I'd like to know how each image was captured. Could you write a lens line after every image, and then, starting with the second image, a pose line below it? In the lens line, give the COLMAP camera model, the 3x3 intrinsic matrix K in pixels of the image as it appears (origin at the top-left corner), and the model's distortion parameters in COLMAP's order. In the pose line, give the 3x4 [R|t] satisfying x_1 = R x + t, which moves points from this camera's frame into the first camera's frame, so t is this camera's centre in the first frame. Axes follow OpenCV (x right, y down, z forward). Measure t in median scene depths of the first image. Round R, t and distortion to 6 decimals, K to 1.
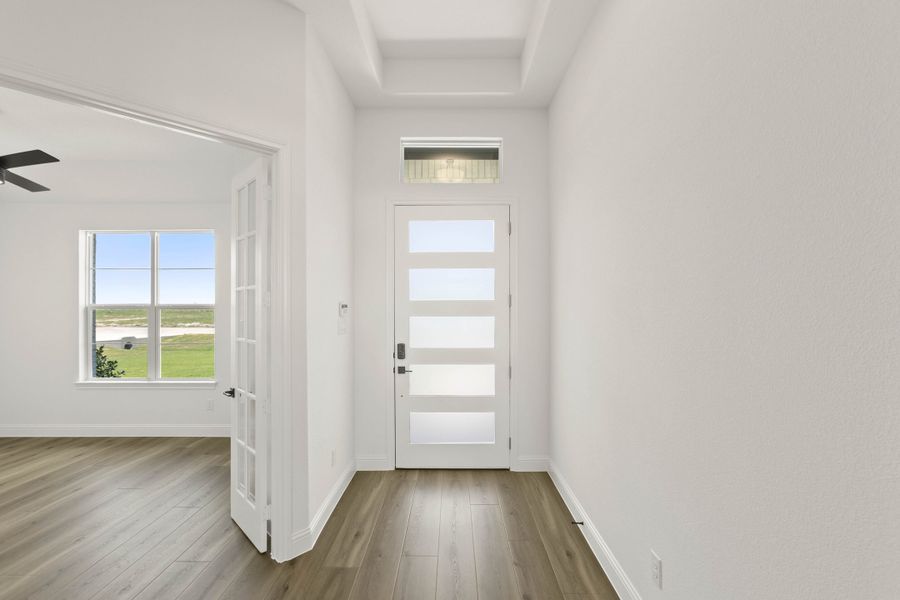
lens RADIAL K [[412.7, 0, 447.2], [0, 412.7, 305.9], [0, 0, 1]] dist [0.000452, -0.000110]
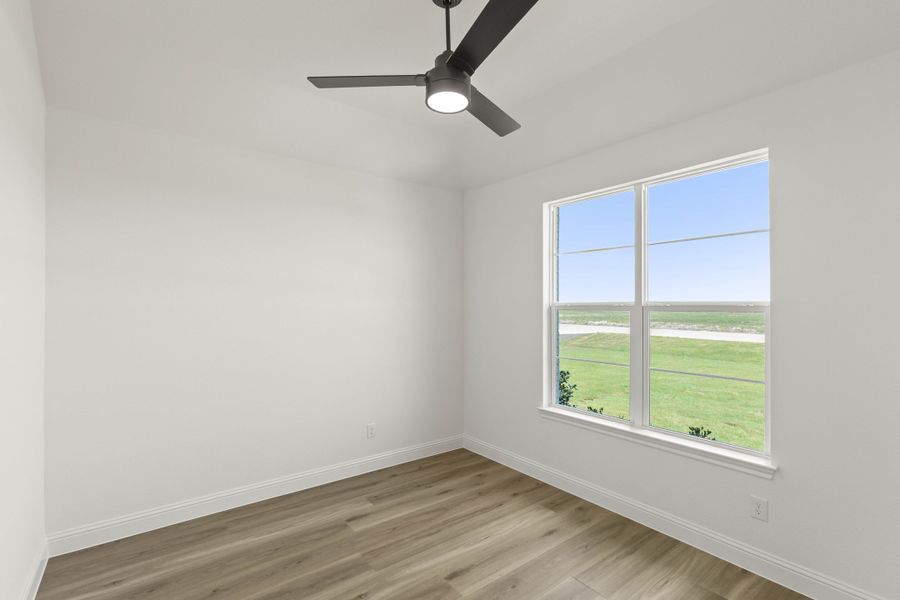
lens RADIAL K [[412.7, 0, 447.2], [0, 412.7, 304.4], [0, 0, 1]] dist [0.000452, -0.000110]
pose [[0.621615, -0.000240, -0.783323, -0.403078], [-0.001394, 0.999998, -0.001413, -0.000318], [0.783322, 0.001971, 0.621614, 0.390289]]
